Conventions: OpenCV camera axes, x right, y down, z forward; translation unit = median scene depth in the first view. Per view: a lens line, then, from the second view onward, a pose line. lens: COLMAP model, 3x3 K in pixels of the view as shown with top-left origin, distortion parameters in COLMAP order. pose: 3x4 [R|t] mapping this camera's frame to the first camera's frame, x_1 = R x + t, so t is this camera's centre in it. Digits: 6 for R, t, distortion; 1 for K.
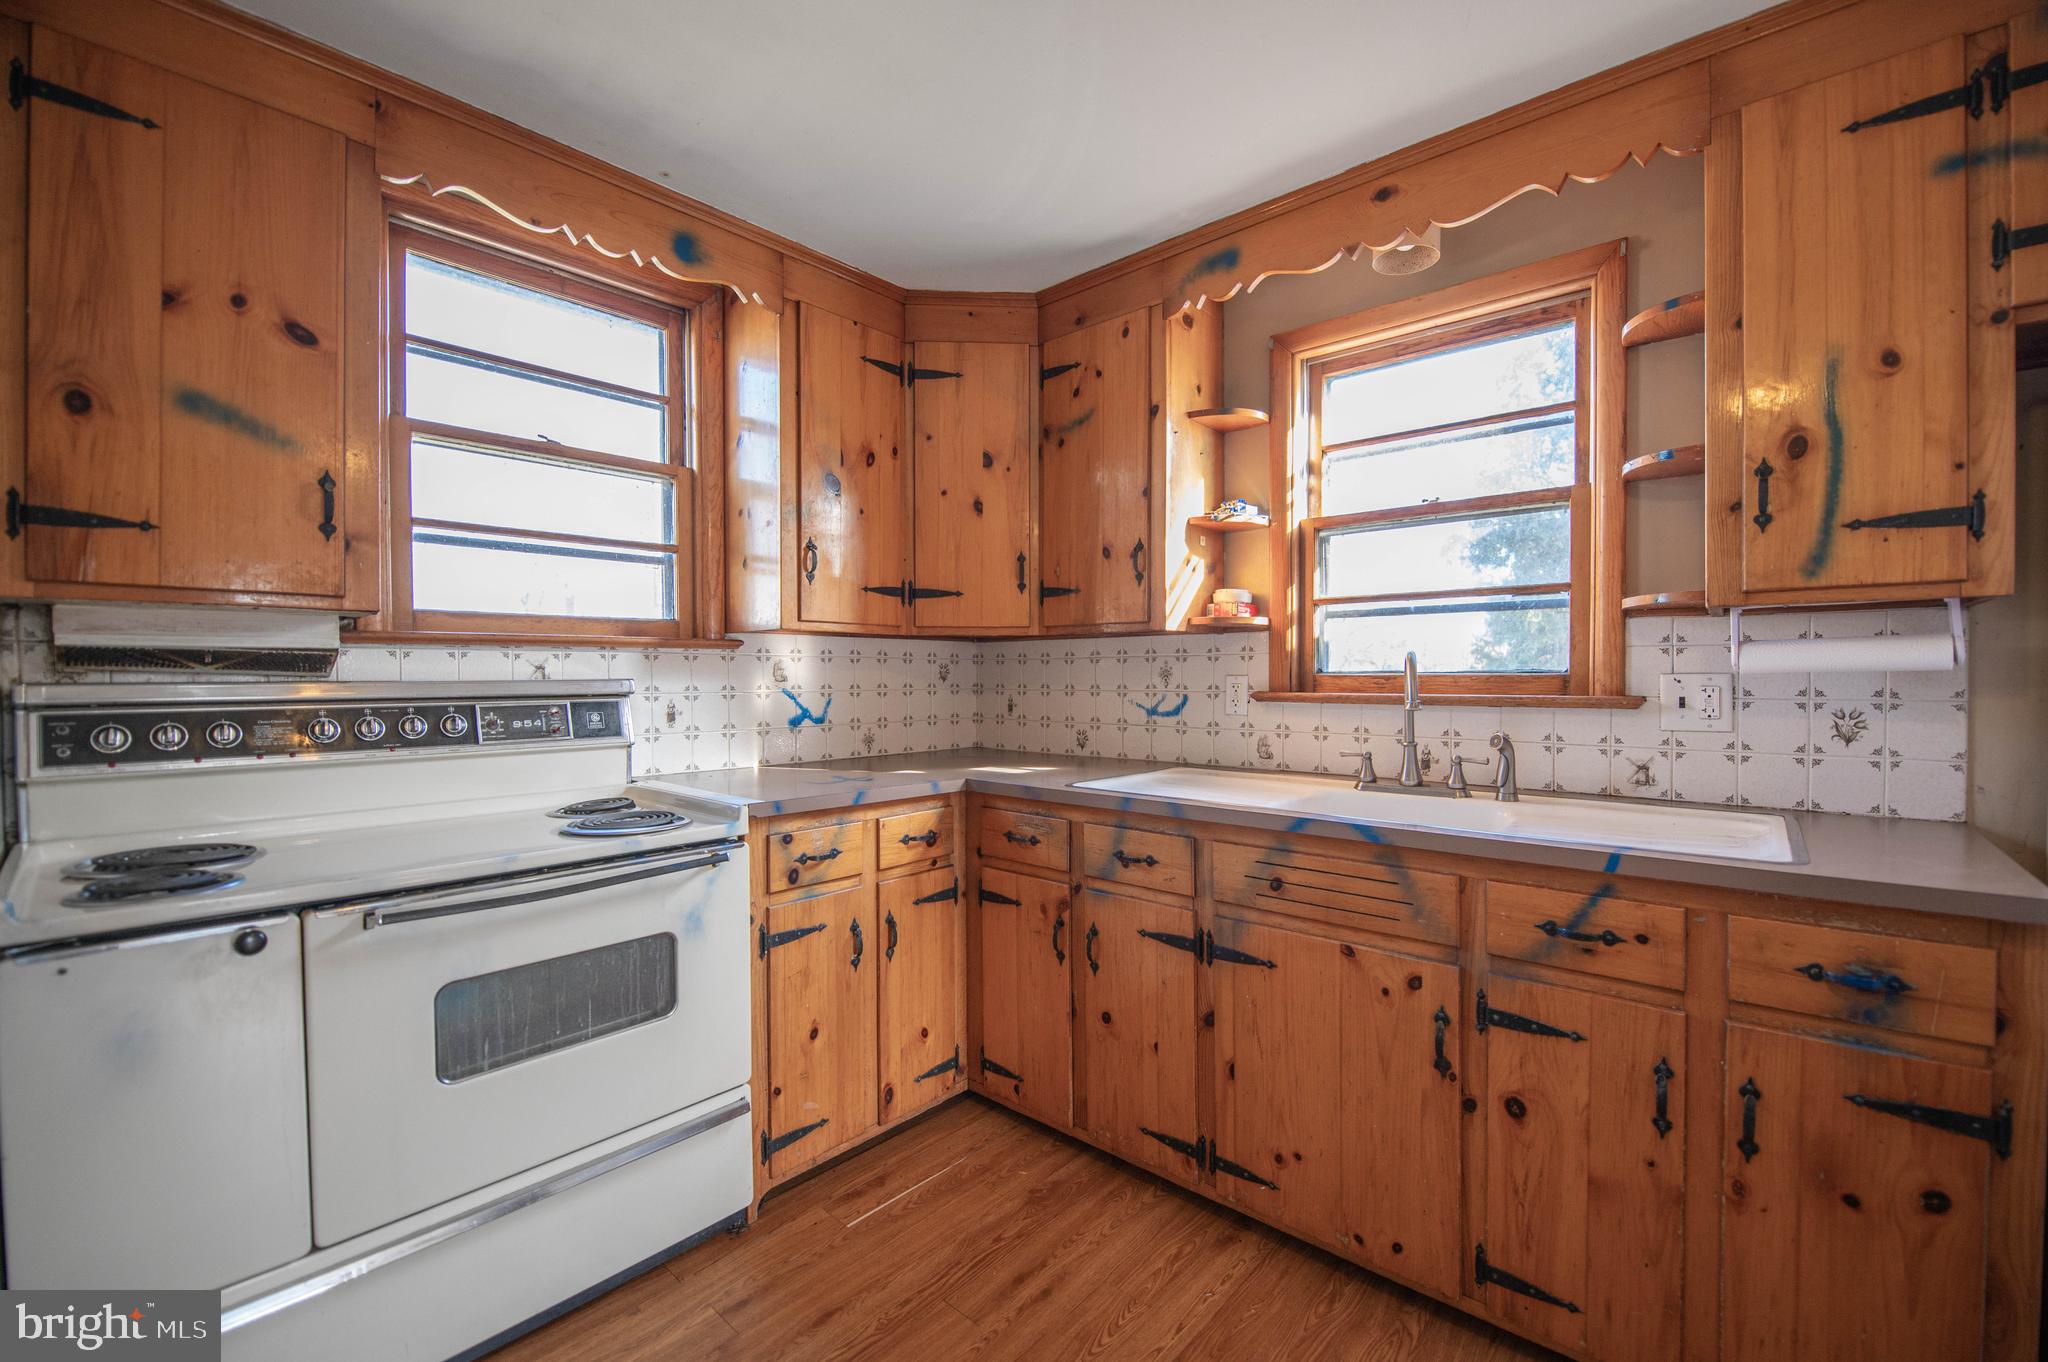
lens RADIAL K [[832.9, 0, 1027.0], [0, 832.9, 690.7], [0, 0, 1]] dist [-0.015500, -0.001487]
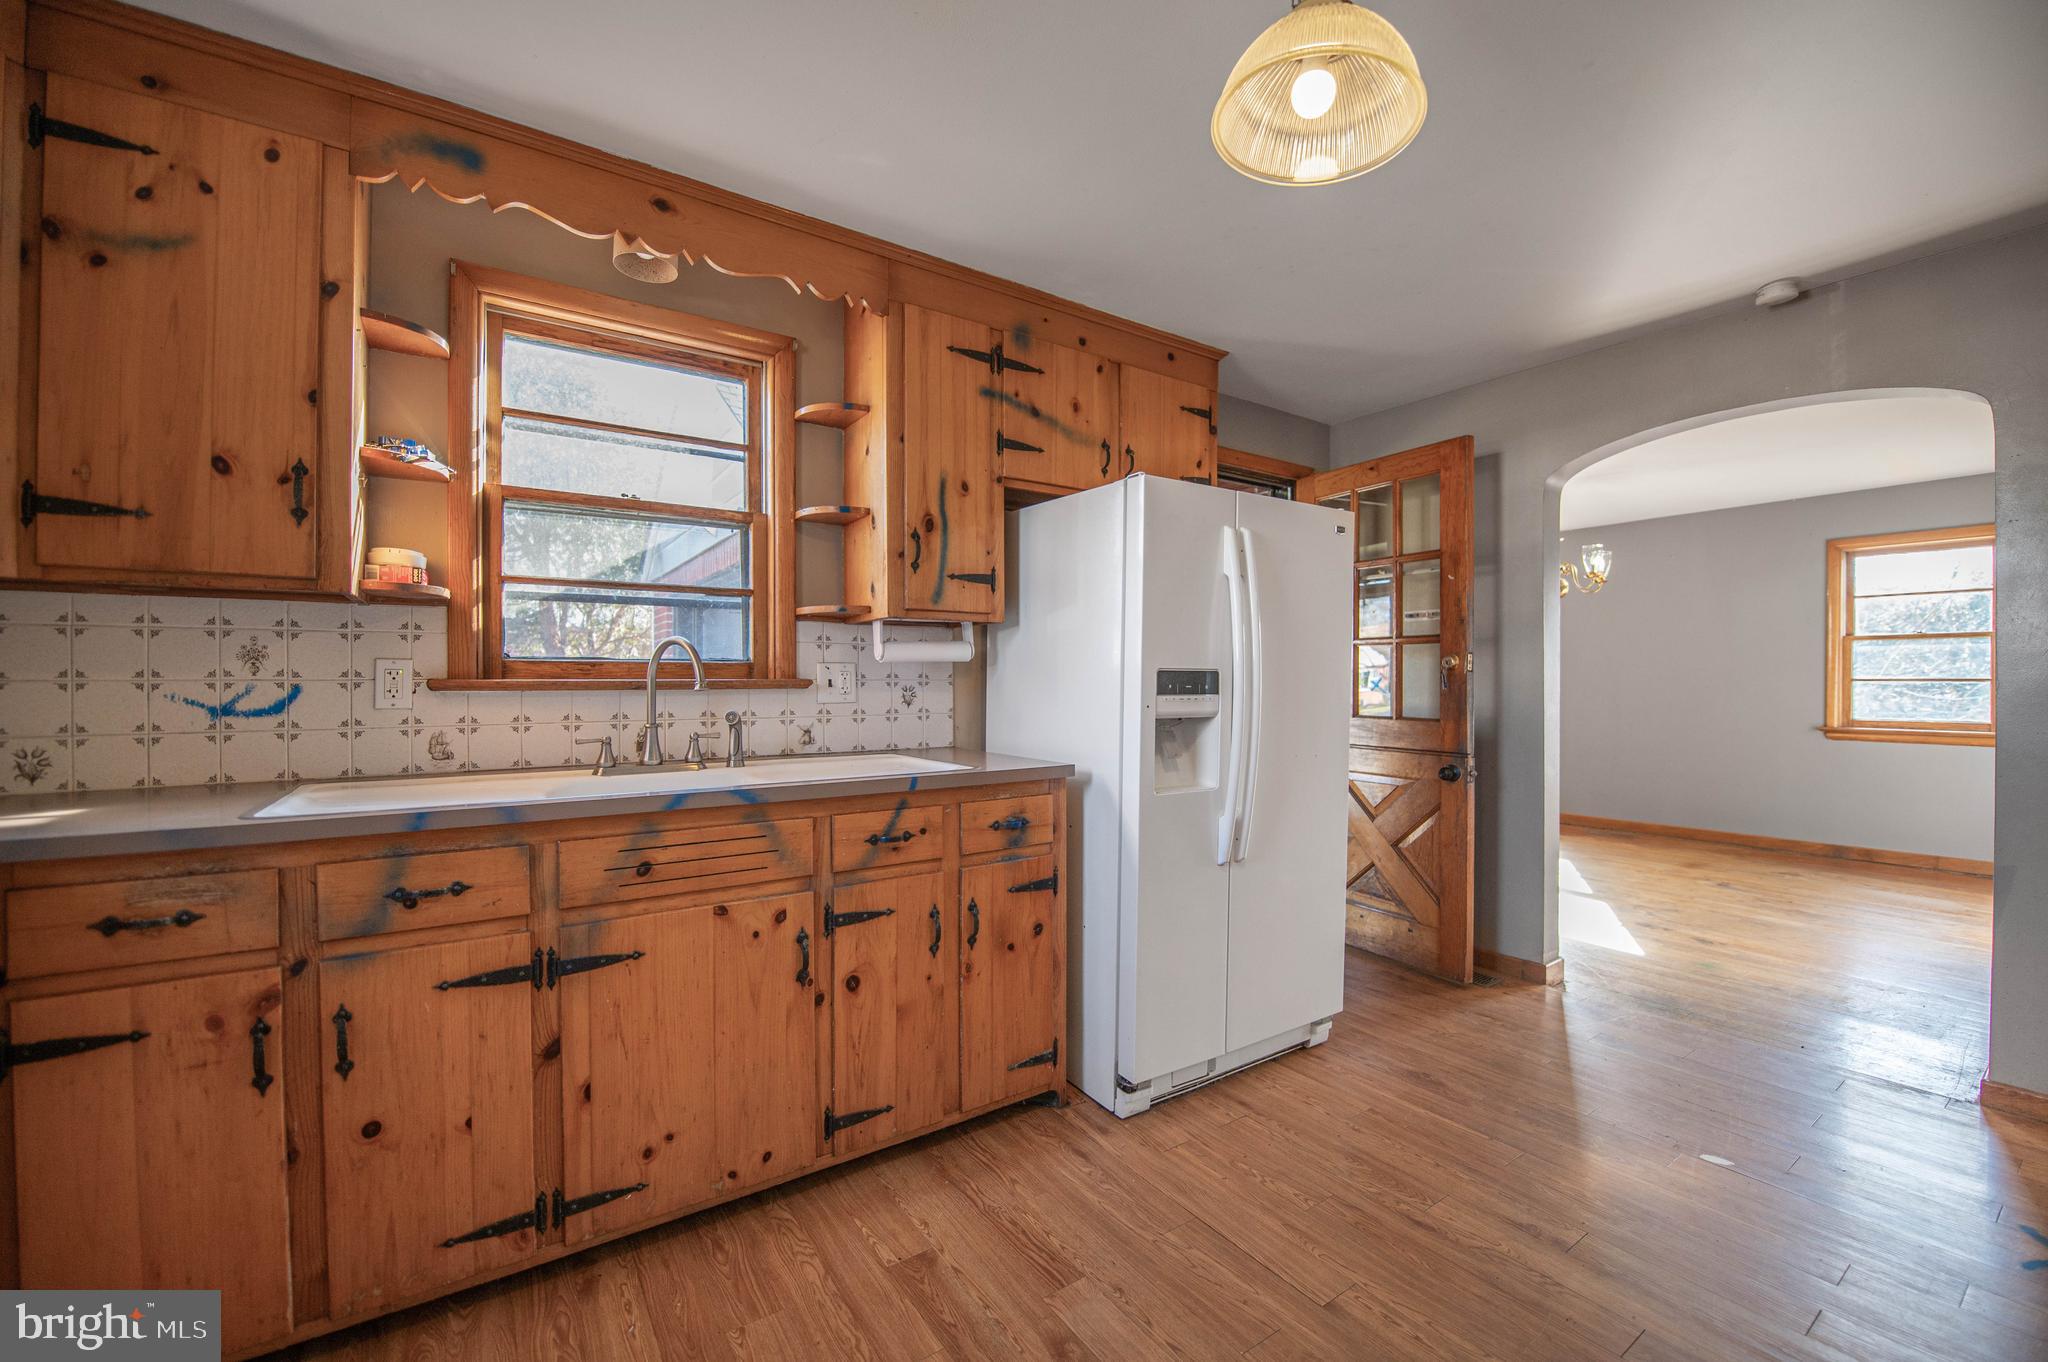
lens RADIAL K [[832.9, 0, 1039.3], [0, 832.9, 683.3], [0, 0, 1]] dist [-0.015500, -0.001487]
pose [[0.241930, 0.001321, 0.970293, -0.486472], [0.019276, 0.999795, -0.006168, 0.029019], [-0.970102, 0.020196, 0.241855, 0.290695]]
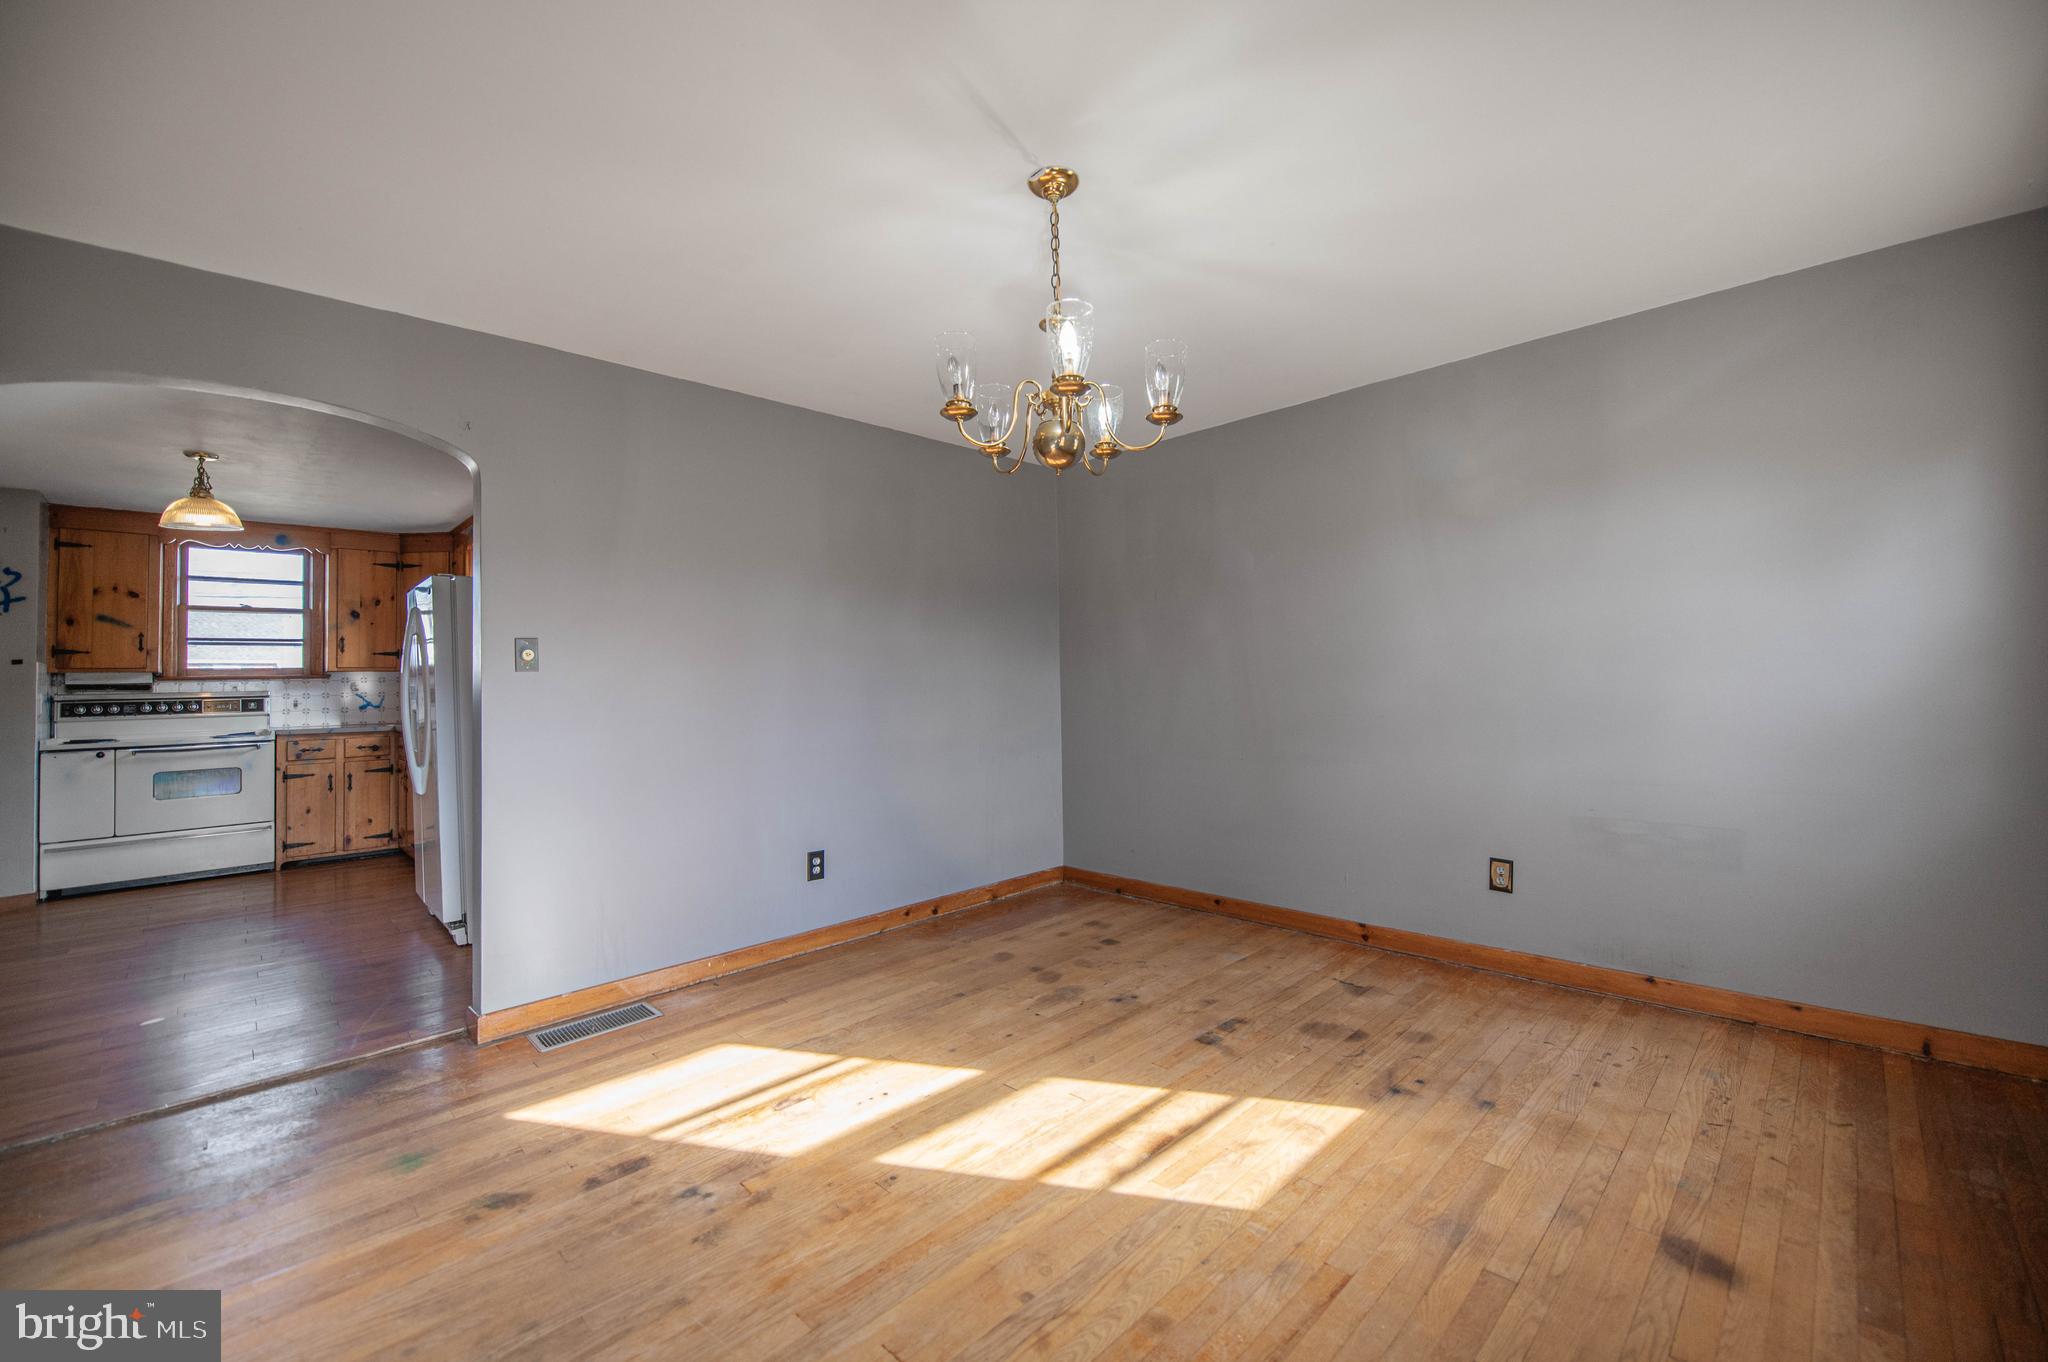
lens RADIAL K [[832.9, 0, 1034.0], [0, 832.9, 656.6], [0, 0, 1]] dist [-0.015500, -0.001487]
pose [[0.997902, -0.024625, -0.059868, 2.585932], [0.021551, 0.998442, -0.051462, 0.078049], [0.061042, 0.050064, 0.996879, -1.827043]]
